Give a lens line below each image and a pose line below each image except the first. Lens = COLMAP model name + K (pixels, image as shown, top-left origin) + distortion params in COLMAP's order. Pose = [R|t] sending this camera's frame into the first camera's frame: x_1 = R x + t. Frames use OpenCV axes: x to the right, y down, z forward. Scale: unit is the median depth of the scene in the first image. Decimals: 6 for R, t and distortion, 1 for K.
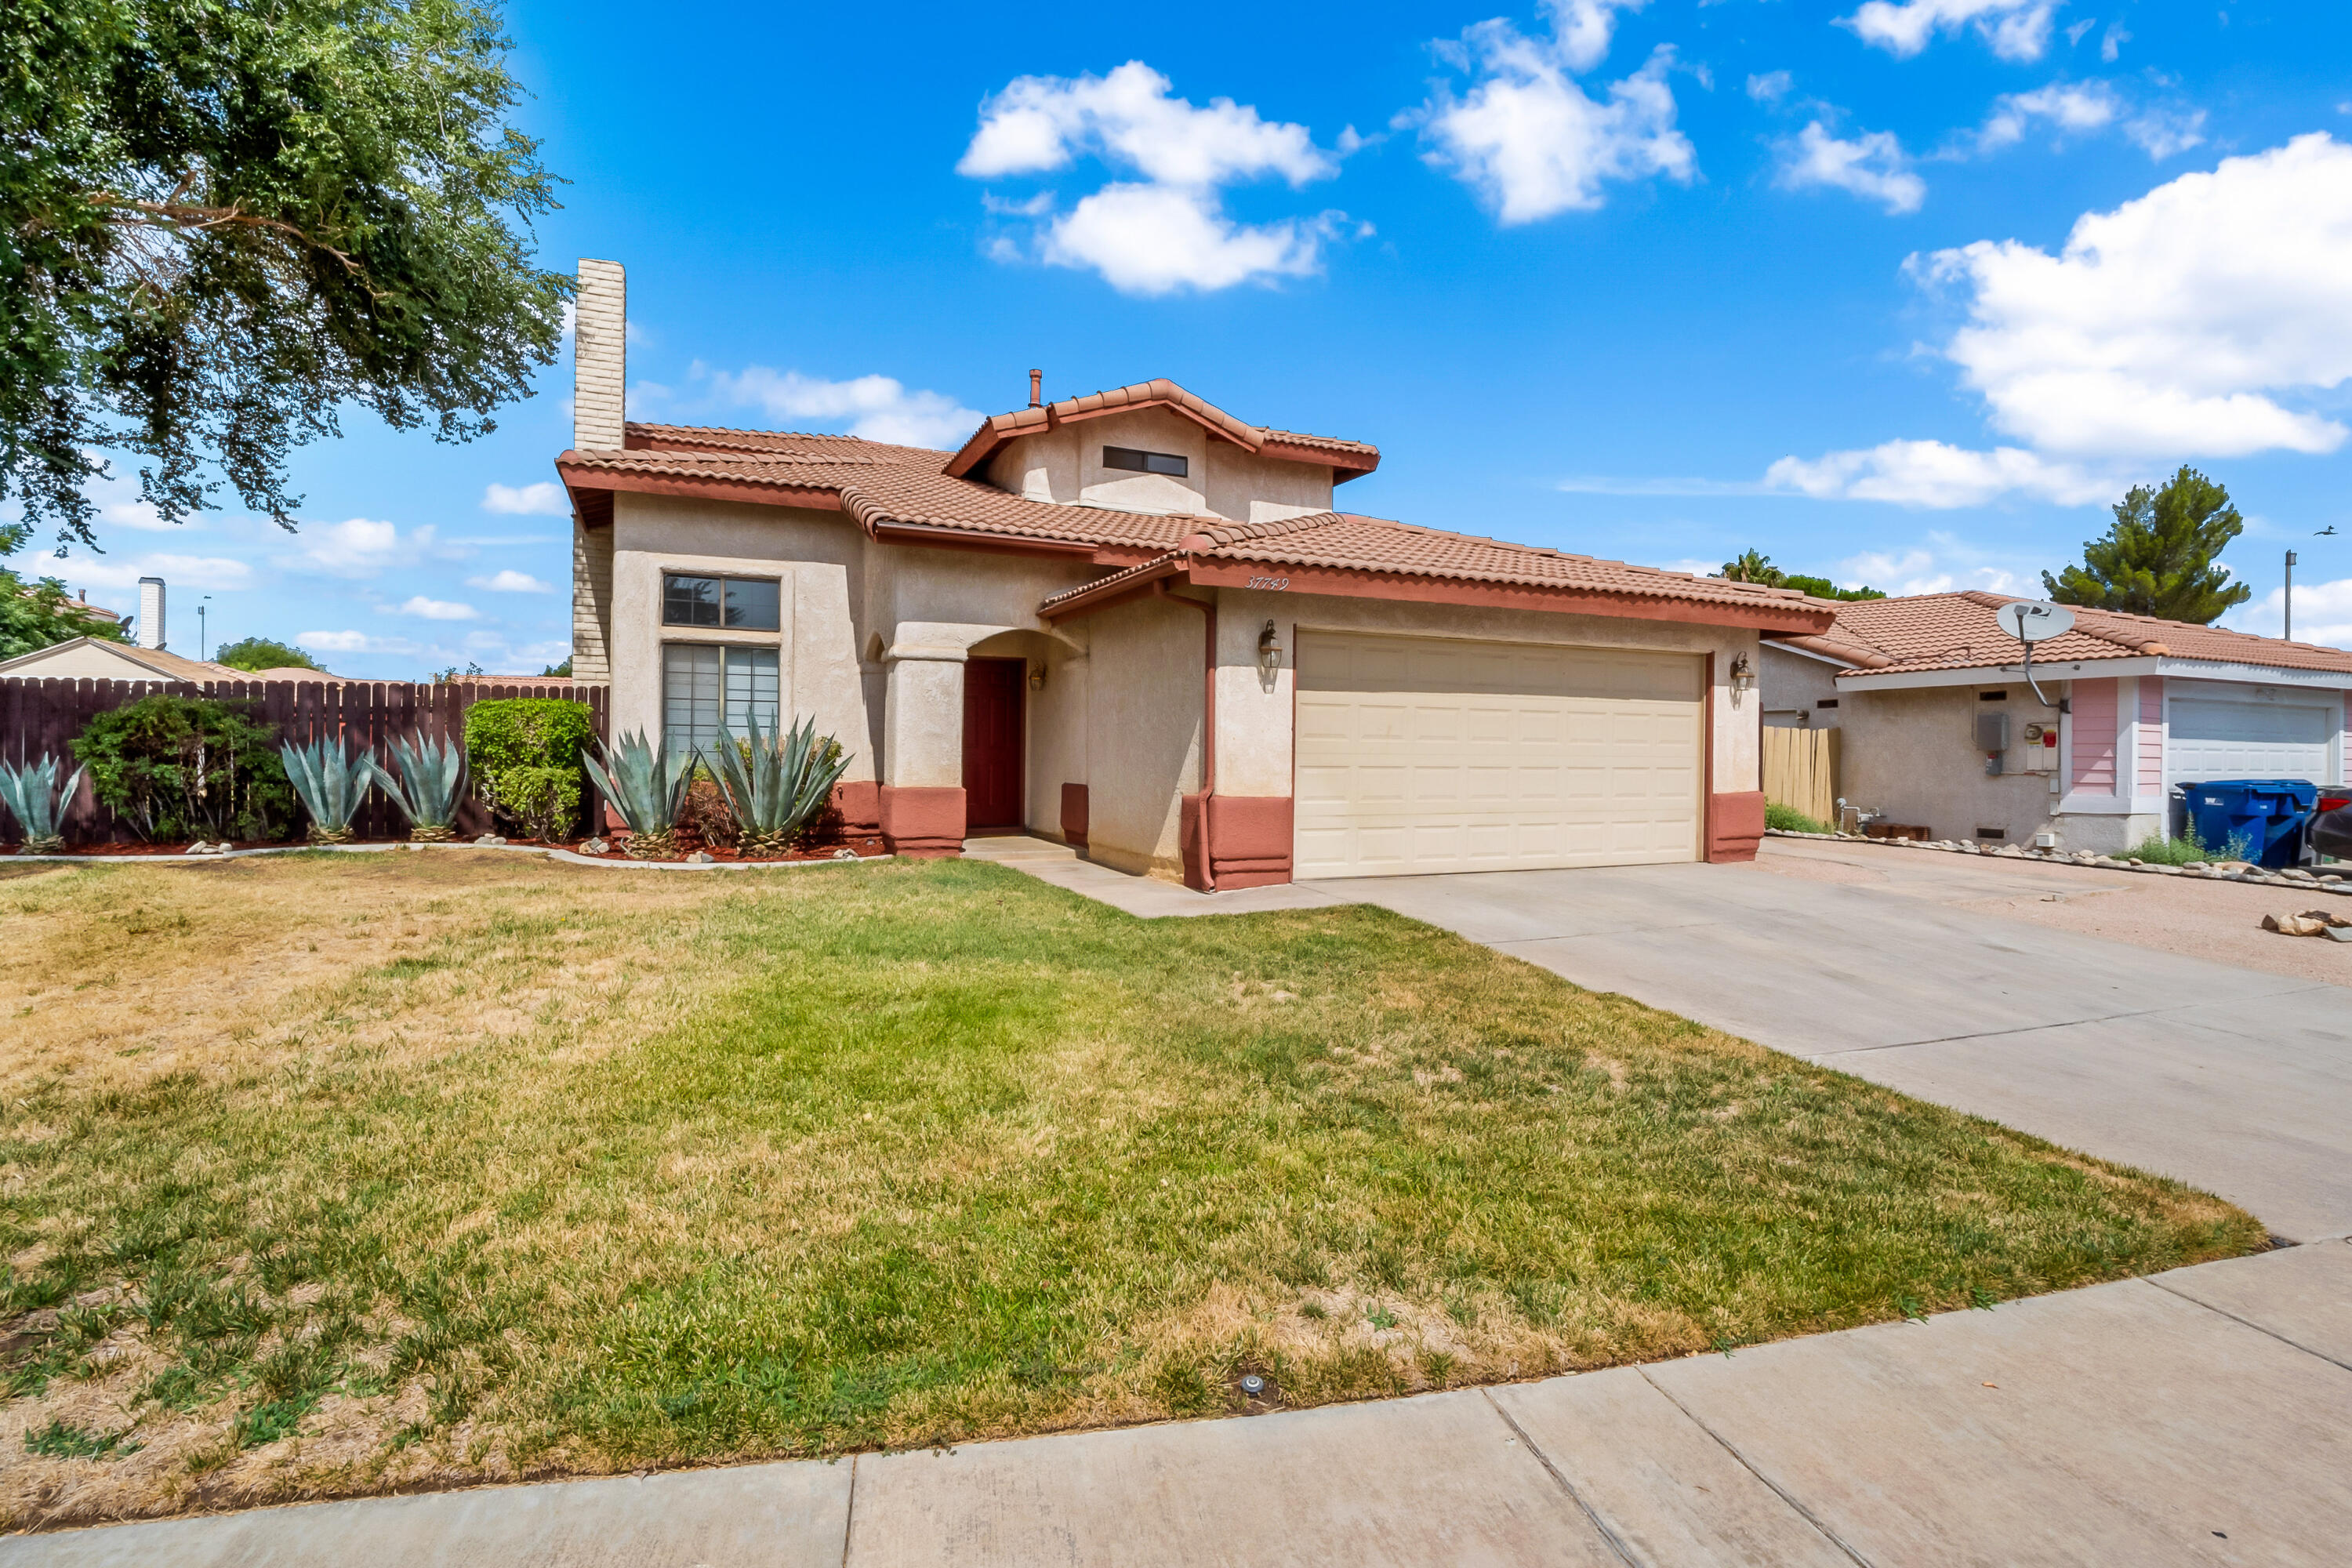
lens RADIAL K [[1115.3, 0, 1209.4], [0, 1115.3, 731.0], [0, 0, 1]] dist [-0.013767, -0.001862]
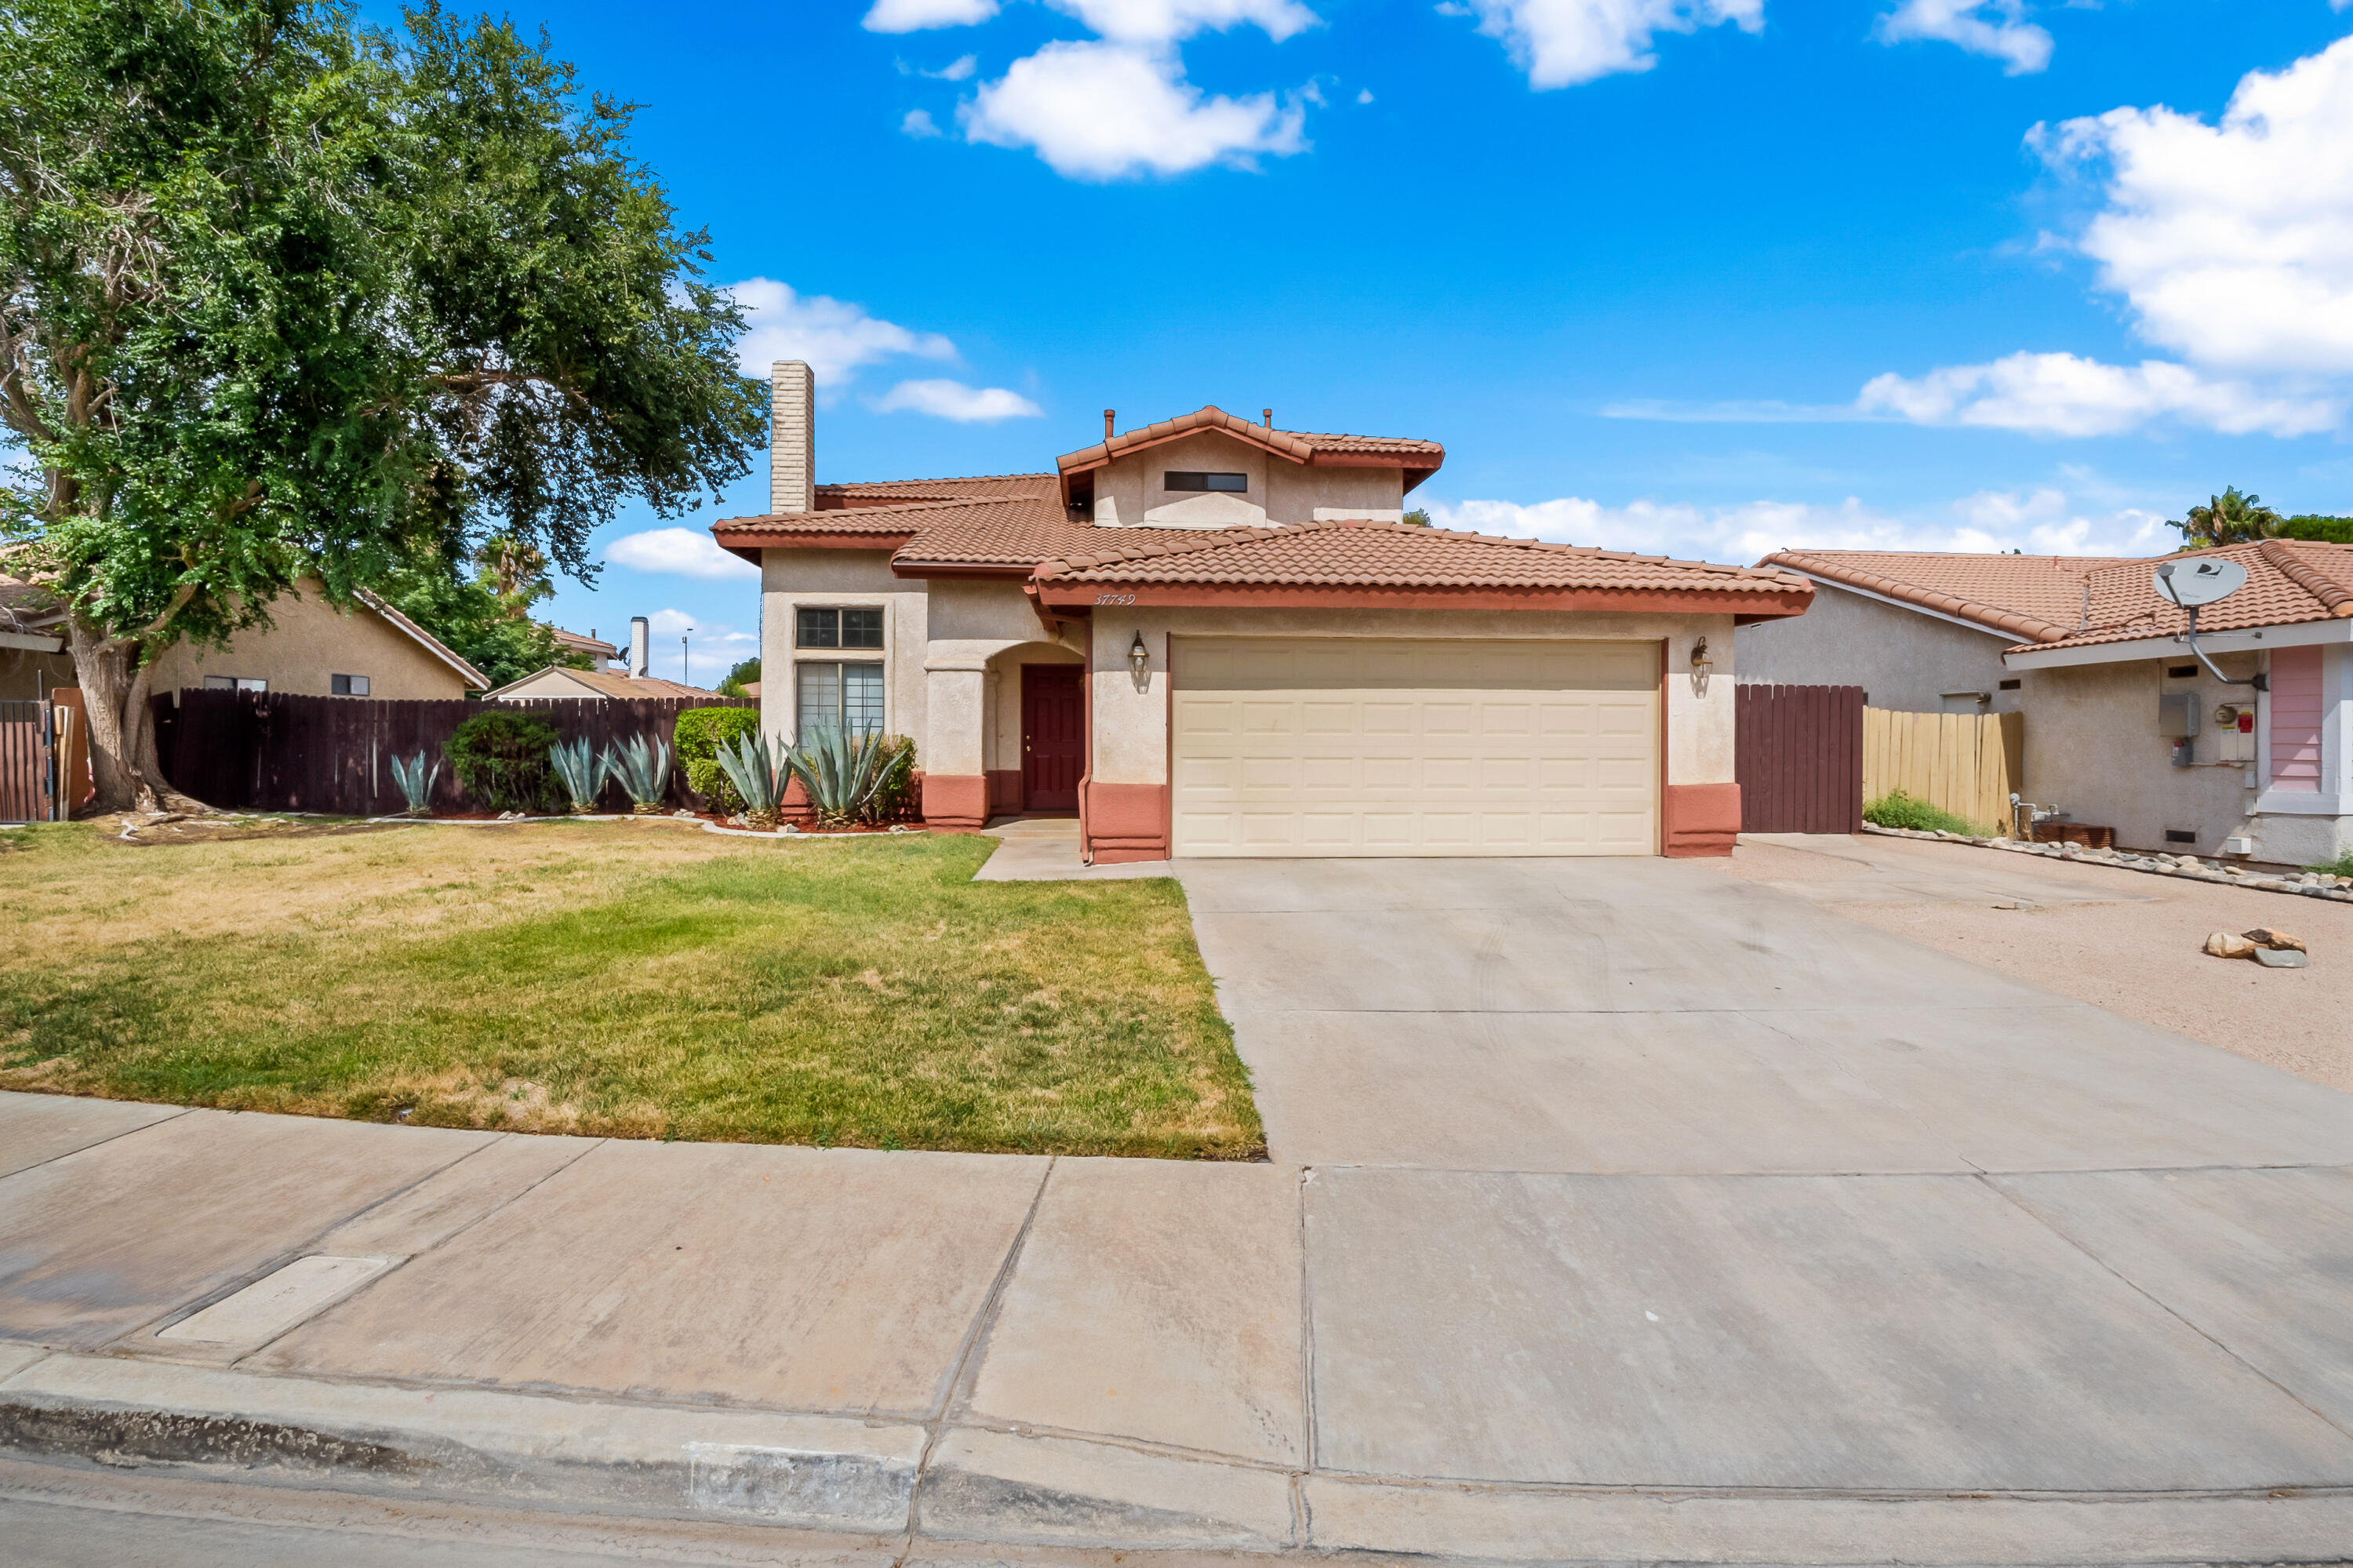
lens RADIAL K [[1115.9, 0, 1207.5], [0, 1115.9, 714.6], [0, 0, 1]] dist [-0.013767, -0.001862]
pose [[0.938340, -0.015488, -0.345368, 0.392851], [0.012525, 0.999863, -0.010810, 0.000634], [0.345488, 0.005817, 0.938405, -0.040707]]
